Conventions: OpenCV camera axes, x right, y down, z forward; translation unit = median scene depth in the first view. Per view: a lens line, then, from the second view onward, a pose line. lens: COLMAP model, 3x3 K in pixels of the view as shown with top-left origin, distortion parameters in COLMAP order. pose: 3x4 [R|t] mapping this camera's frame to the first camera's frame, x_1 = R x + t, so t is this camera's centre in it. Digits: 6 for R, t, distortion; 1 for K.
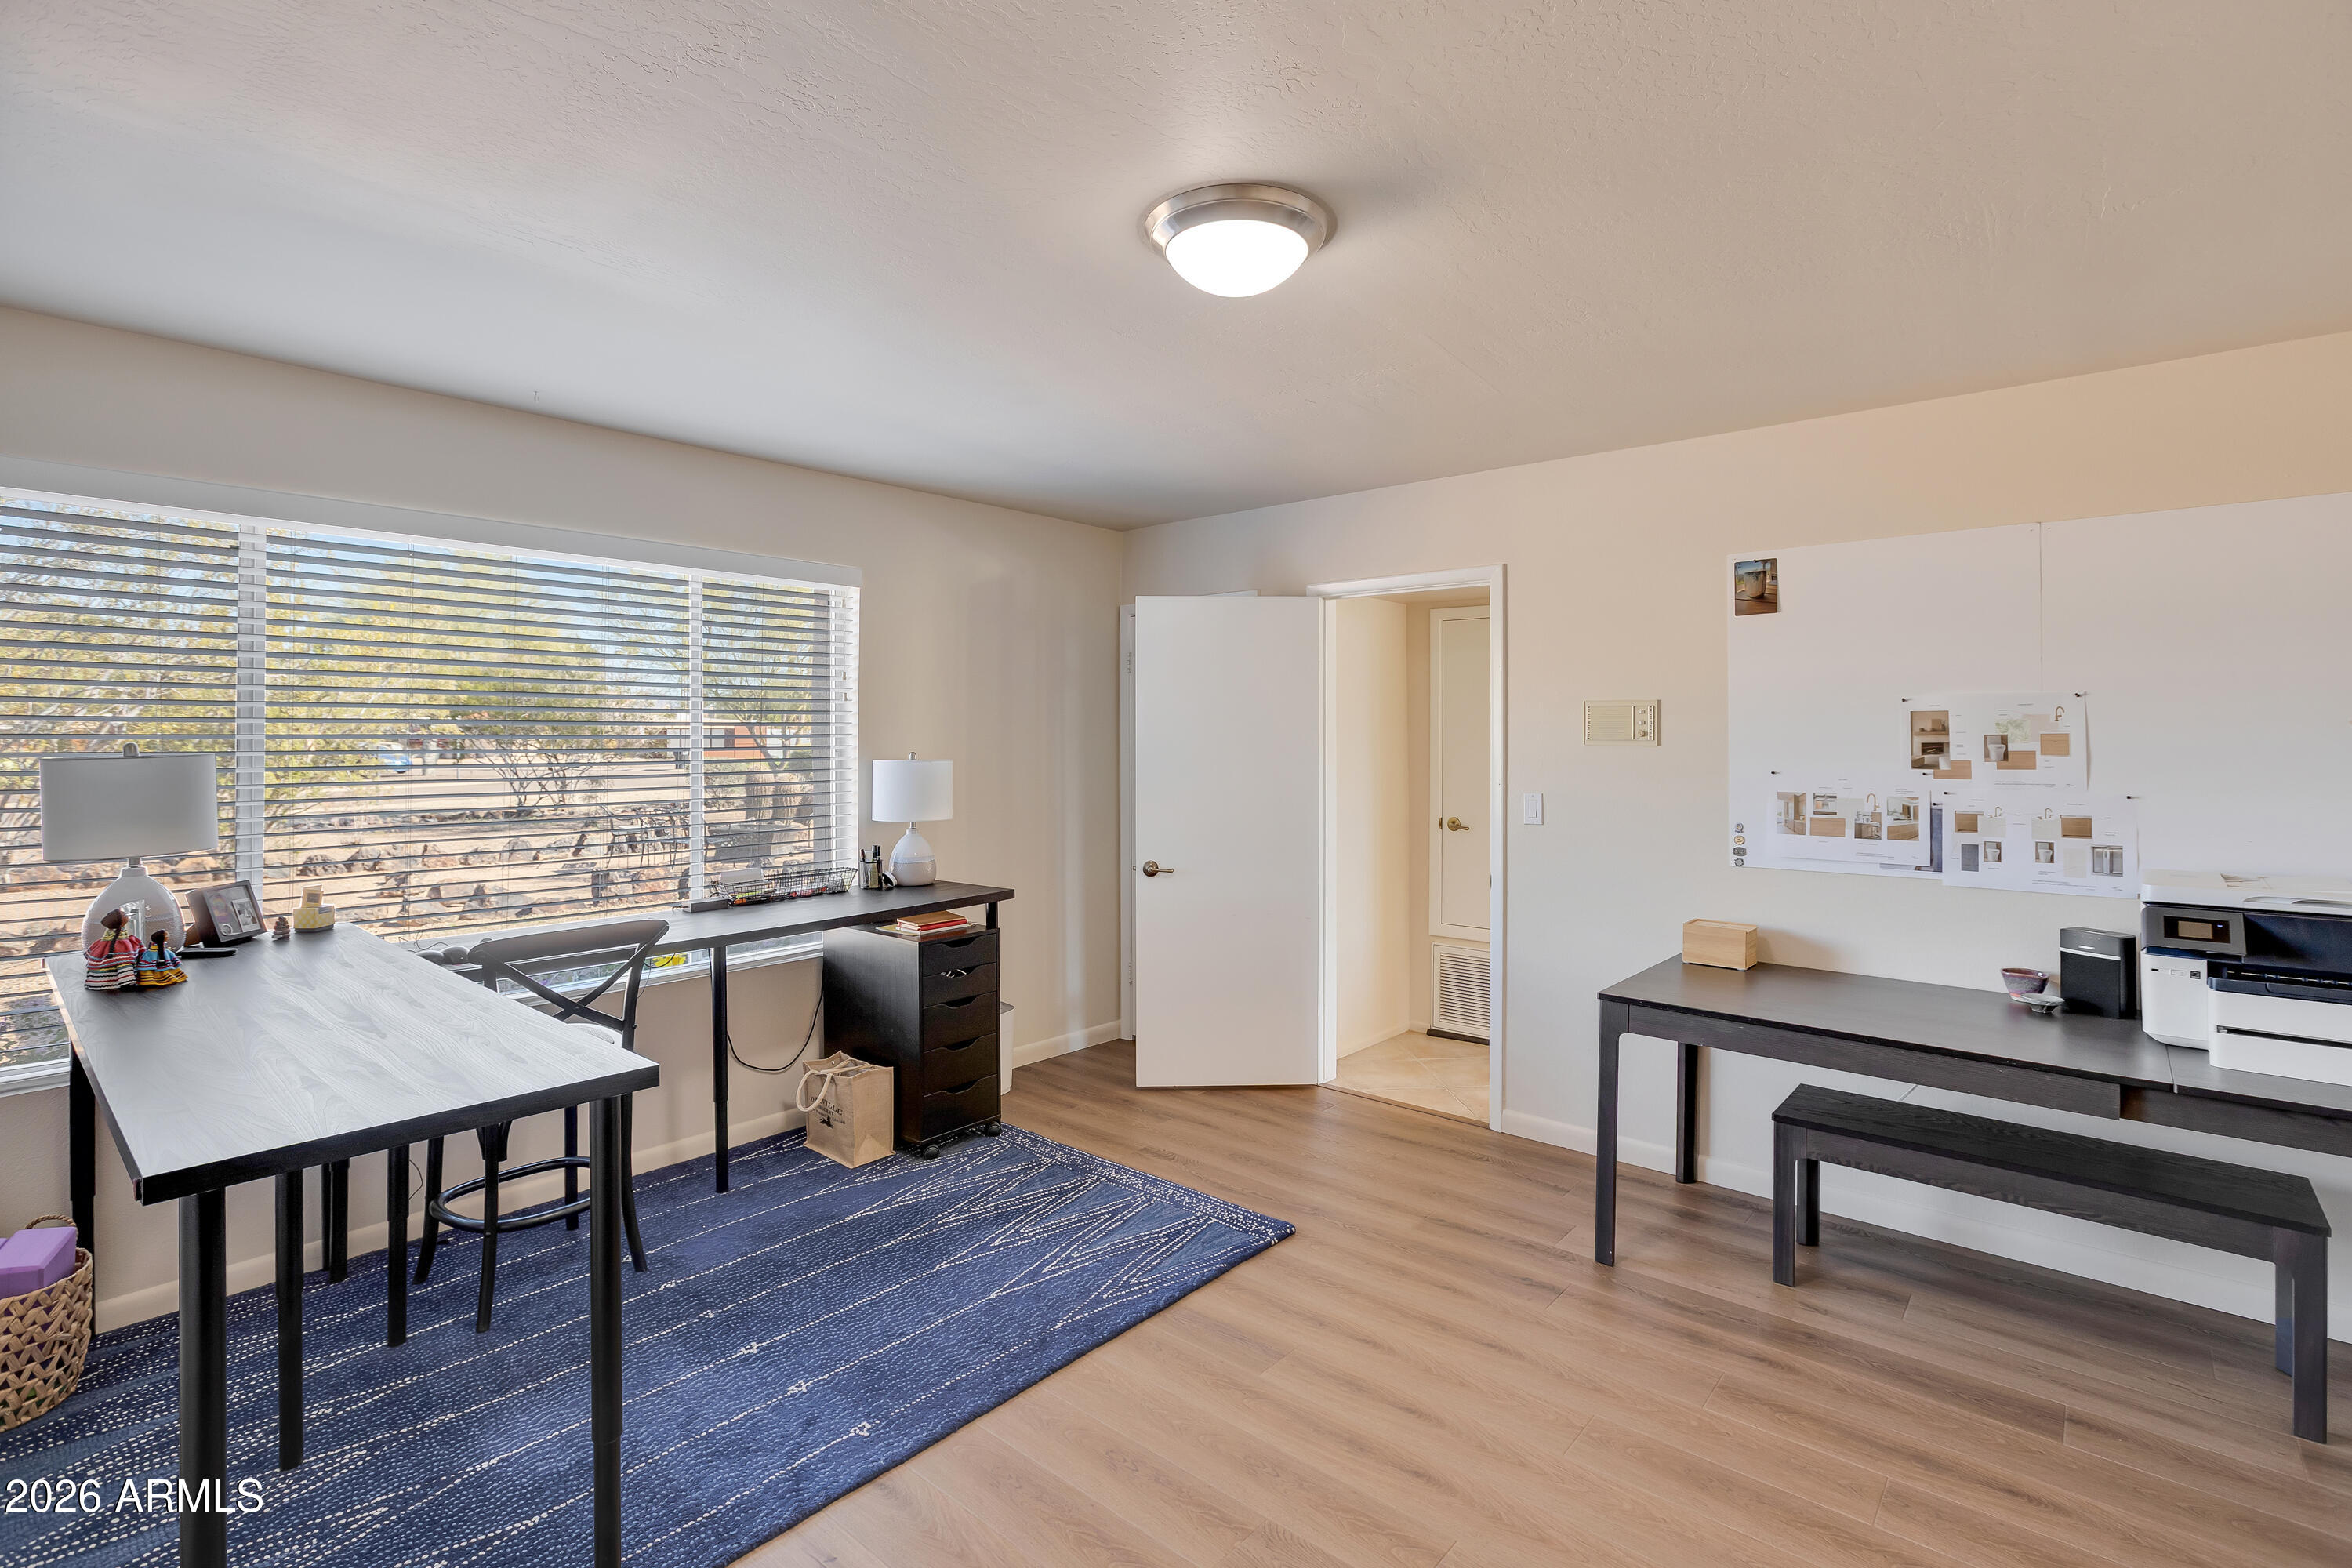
lens RADIAL K [[1099.3, 0, 1170.1], [0, 1099.3, 743.1], [0, 0, 1]] dist [-0.028604, 0.014177]
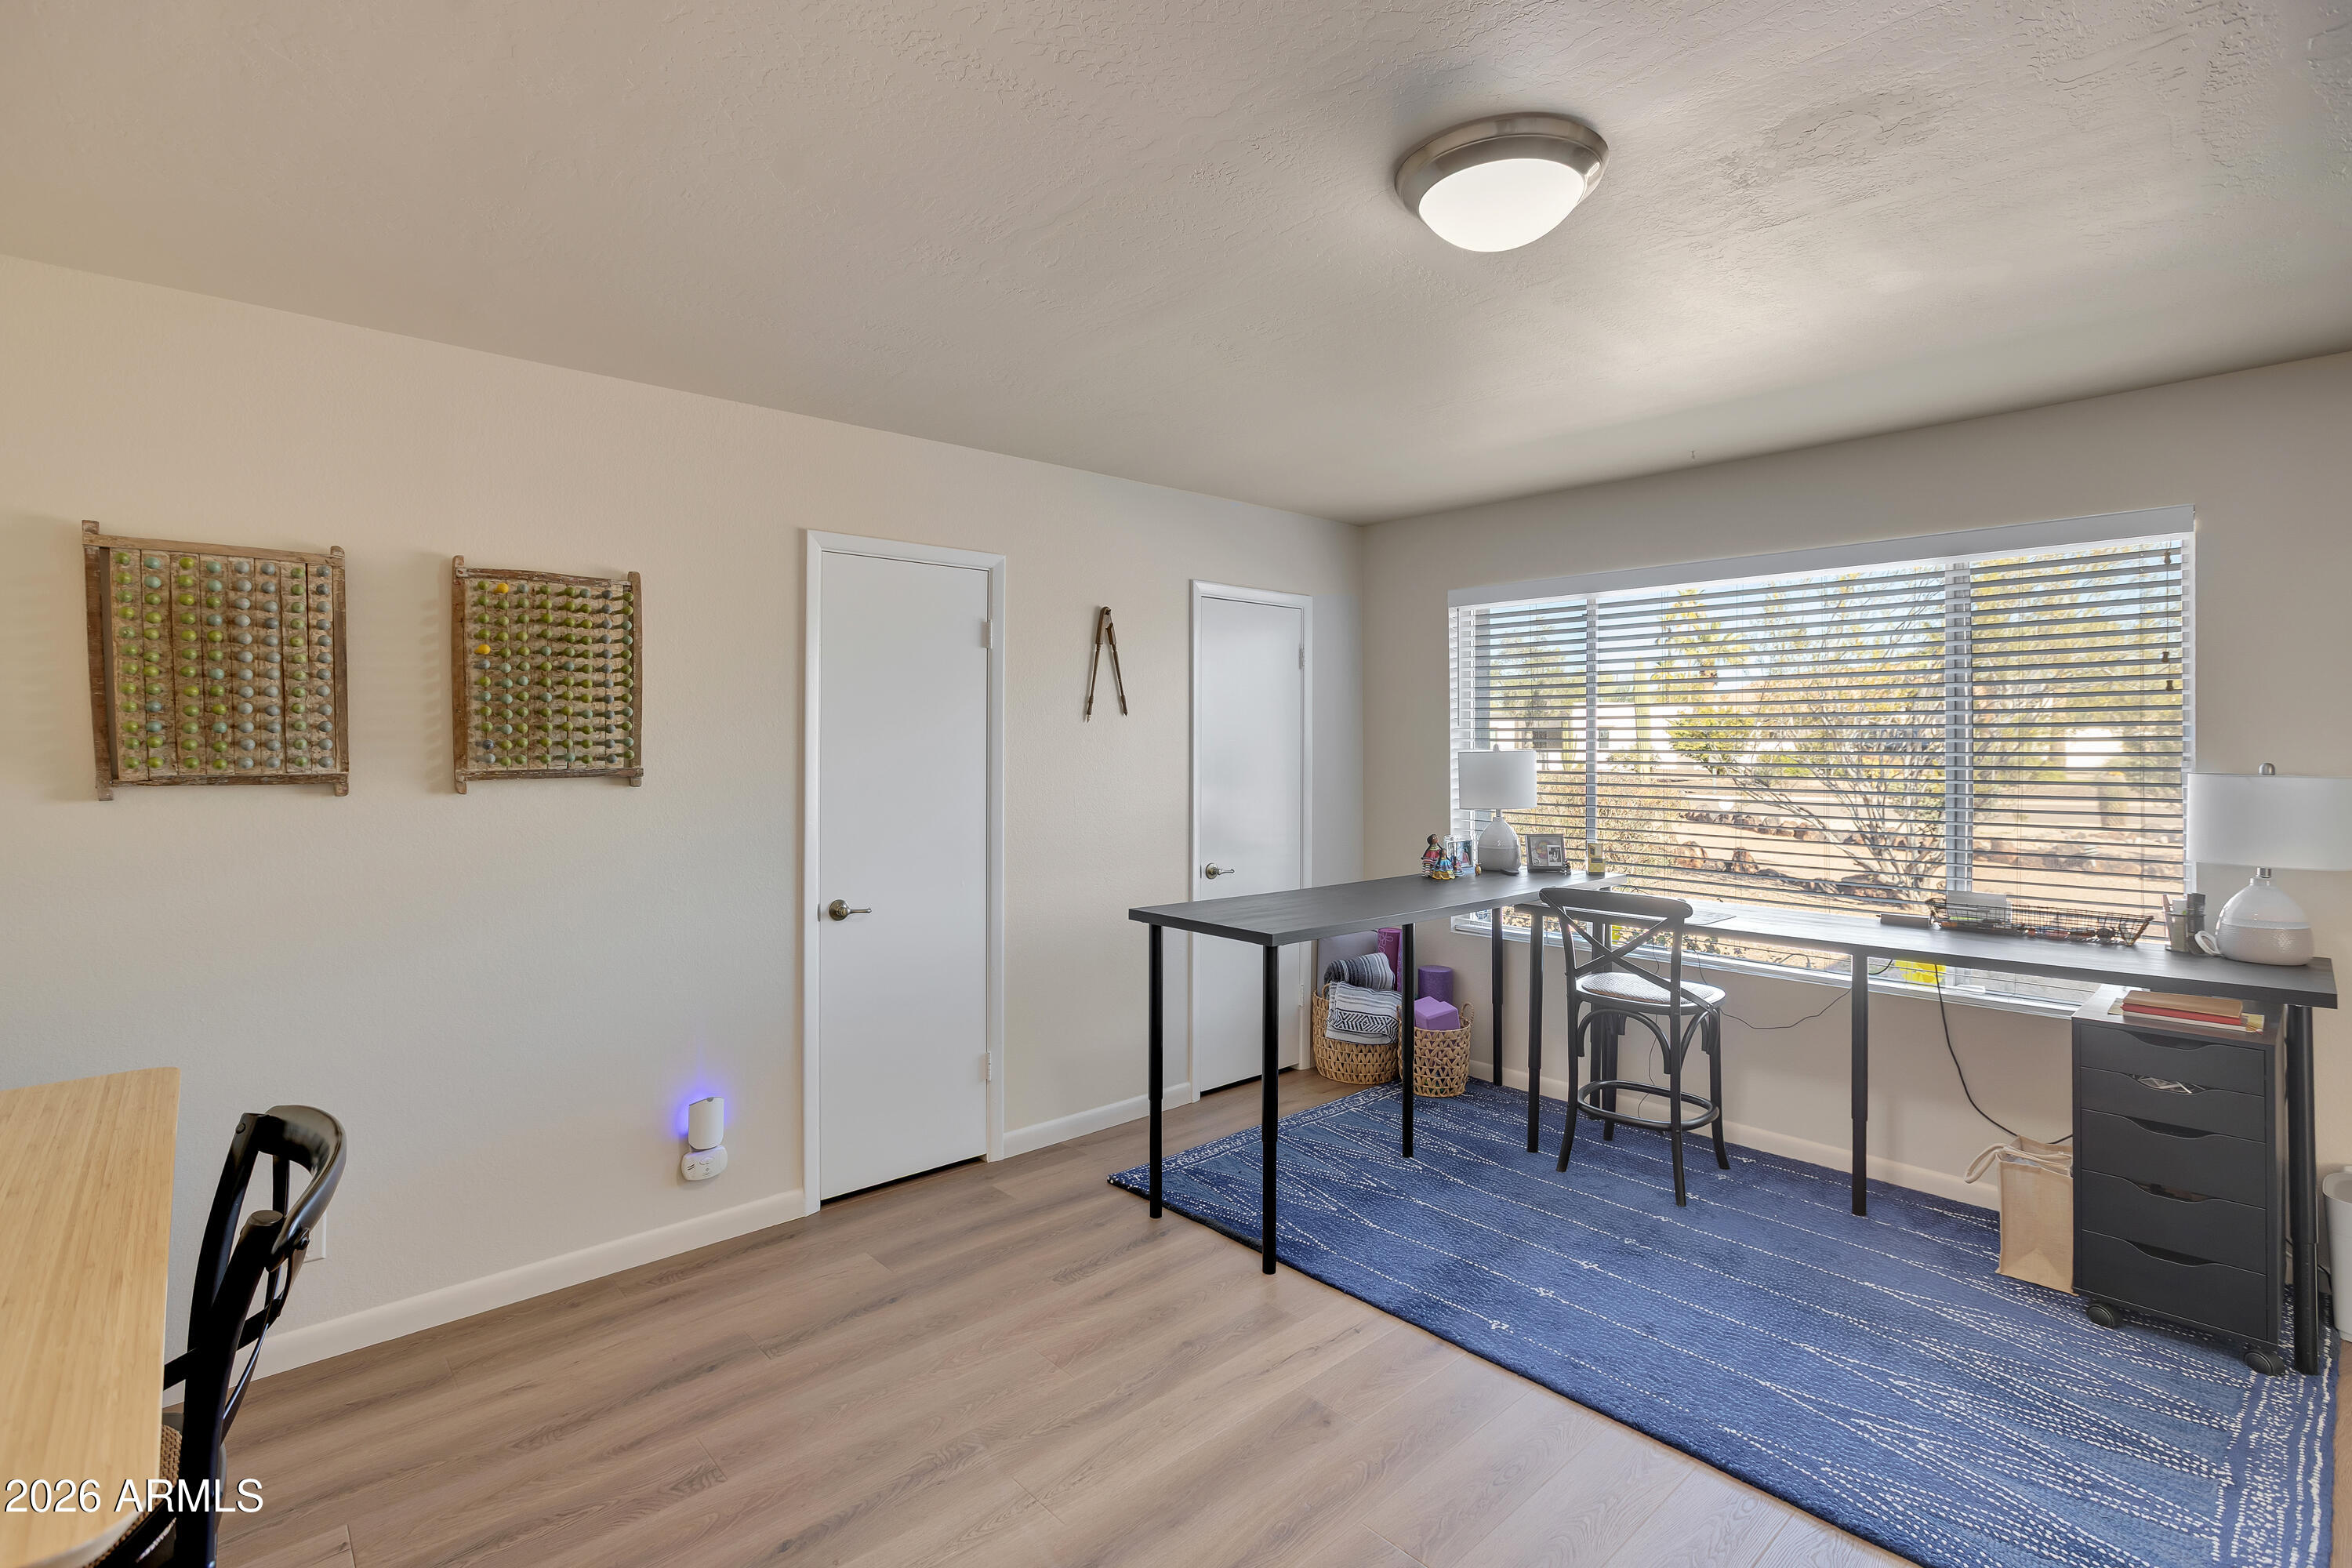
lens RADIAL K [[1099.3, 0, 1170.1], [0, 1099.3, 743.1], [0, 0, 1]] dist [-0.028604, 0.014177]
pose [[-0.120286, 0.004035, -0.992731, 0.655614], [-0.005132, 0.999976, 0.004686, -0.004004], [0.992726, 0.005658, -0.120262, 0.551717]]
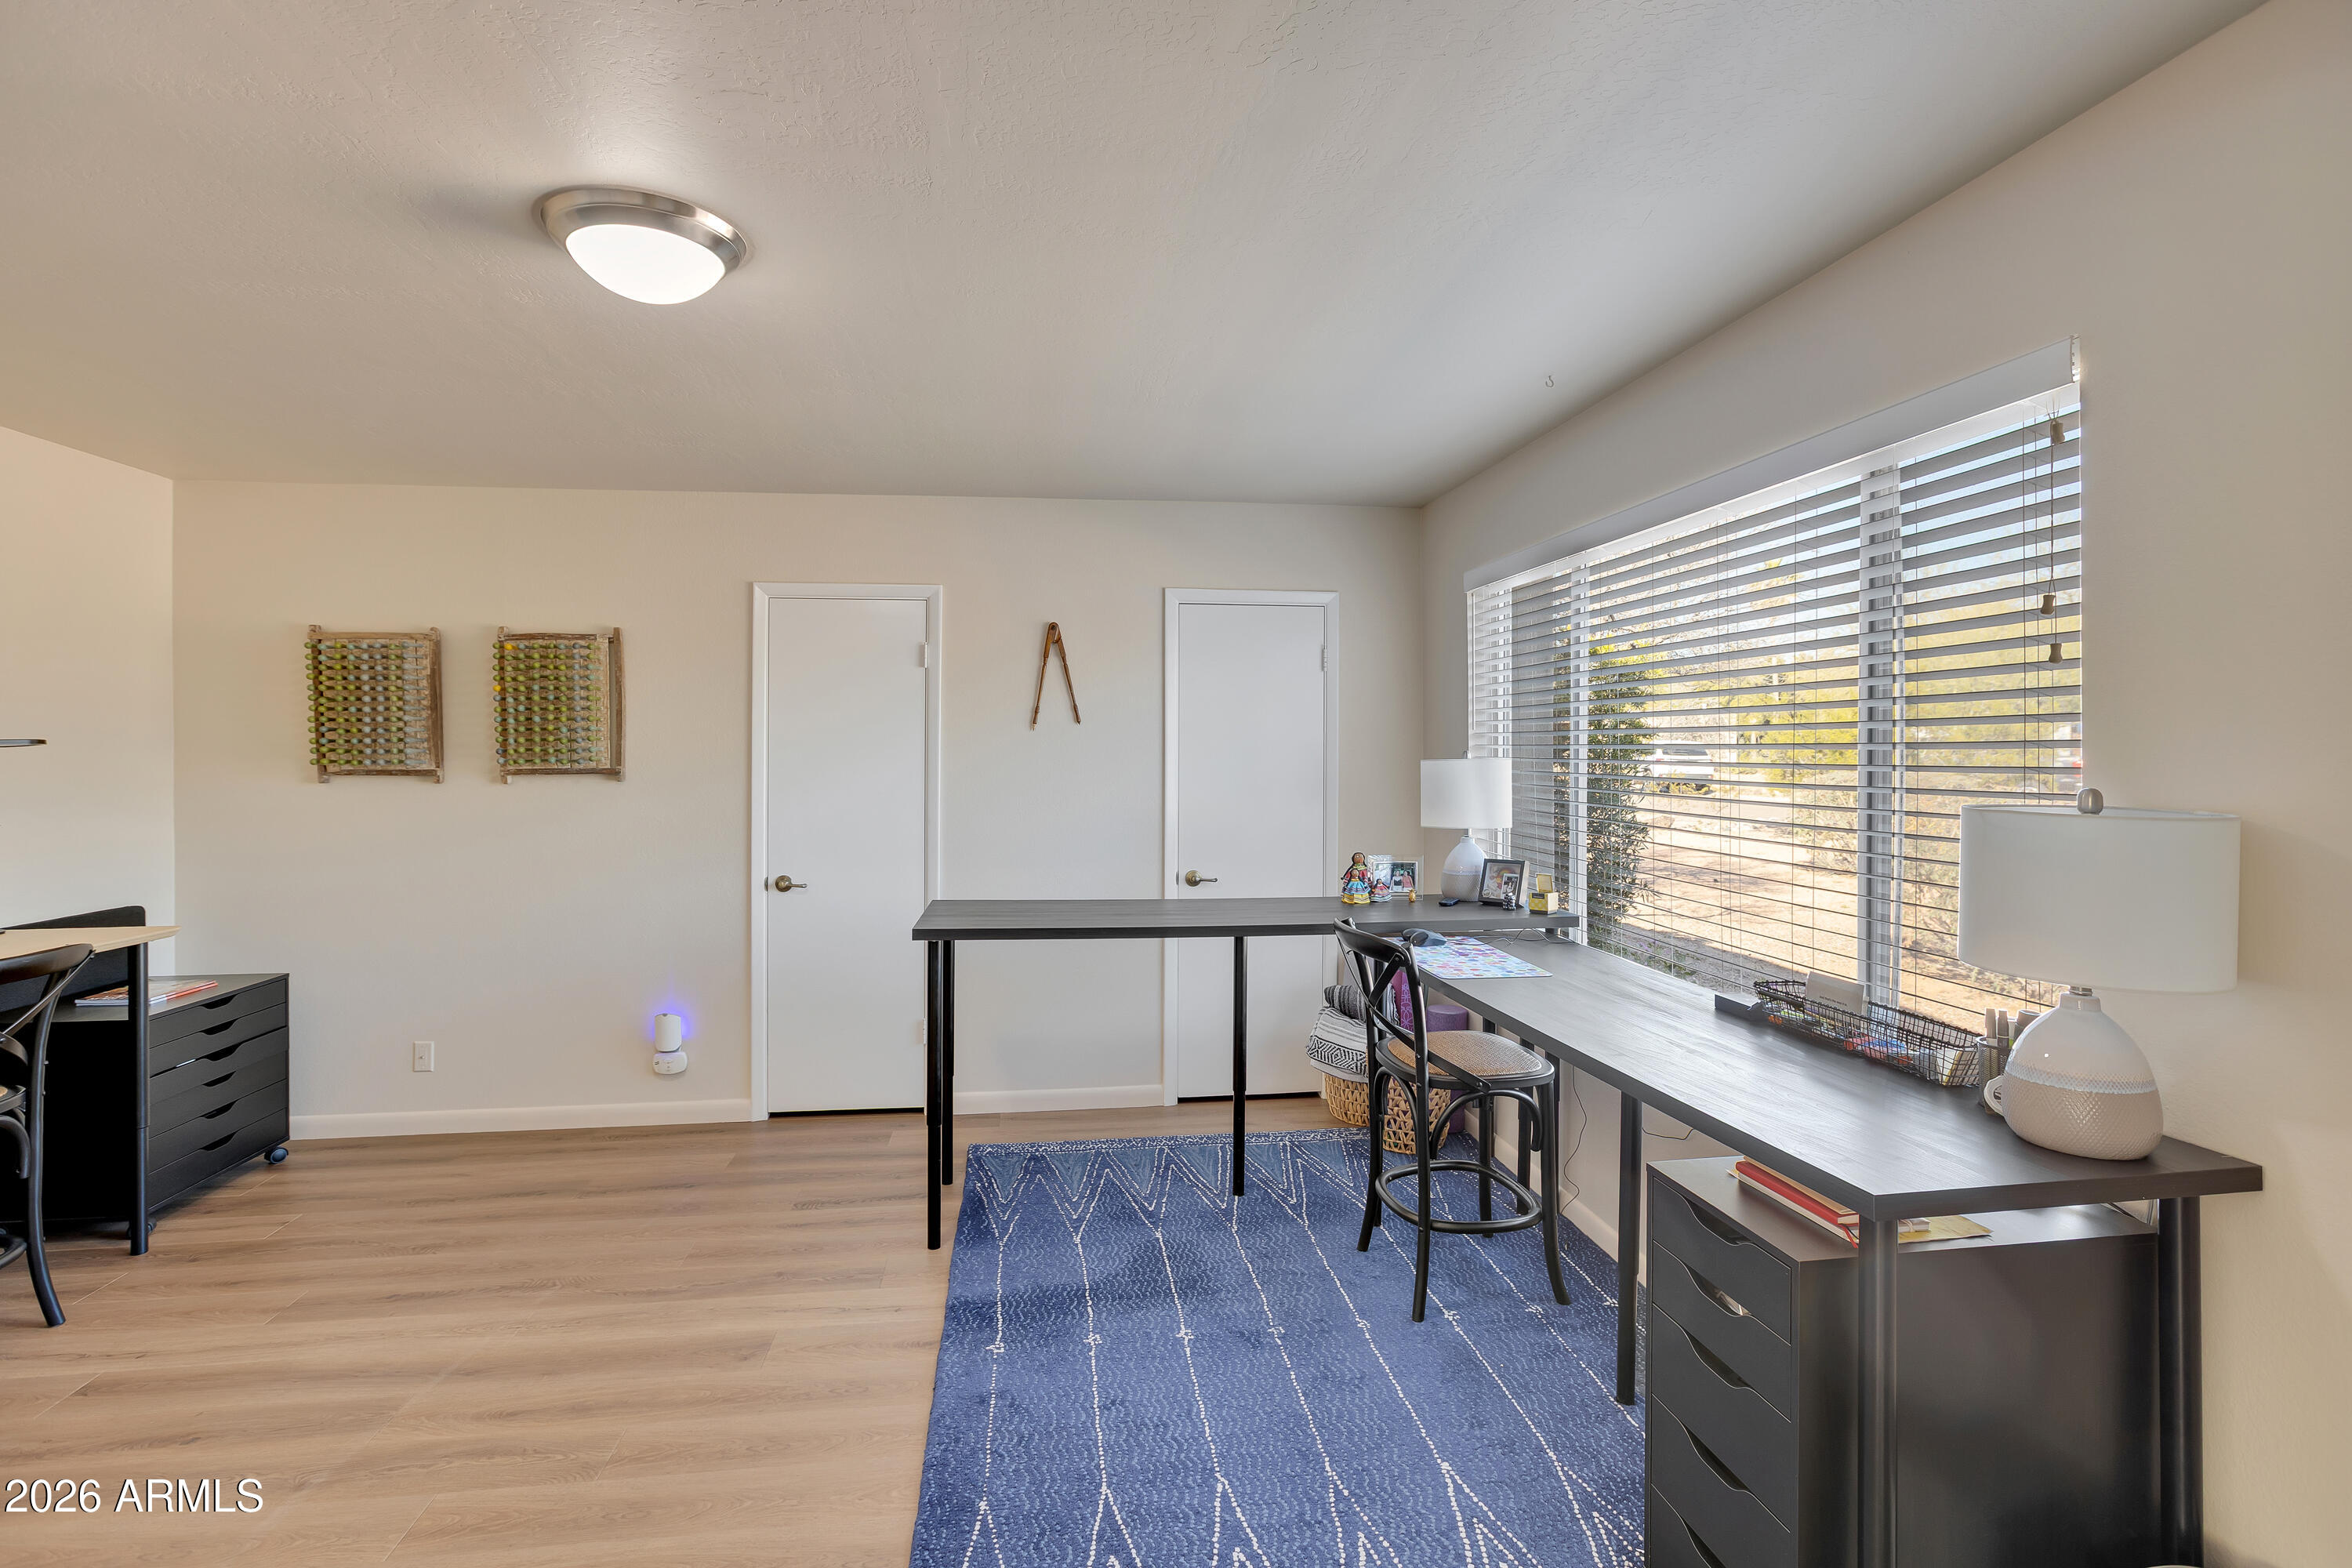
lens RADIAL K [[1099.3, 0, 1170.1], [0, 1099.3, 743.1], [0, 0, 1]] dist [-0.028604, 0.014177]
pose [[-0.664662, 0.001964, -0.747142, 0.321492], [-0.000995, 0.999993, 0.003513, -0.010652], [0.747144, 0.003079, -0.664656, 1.339389]]
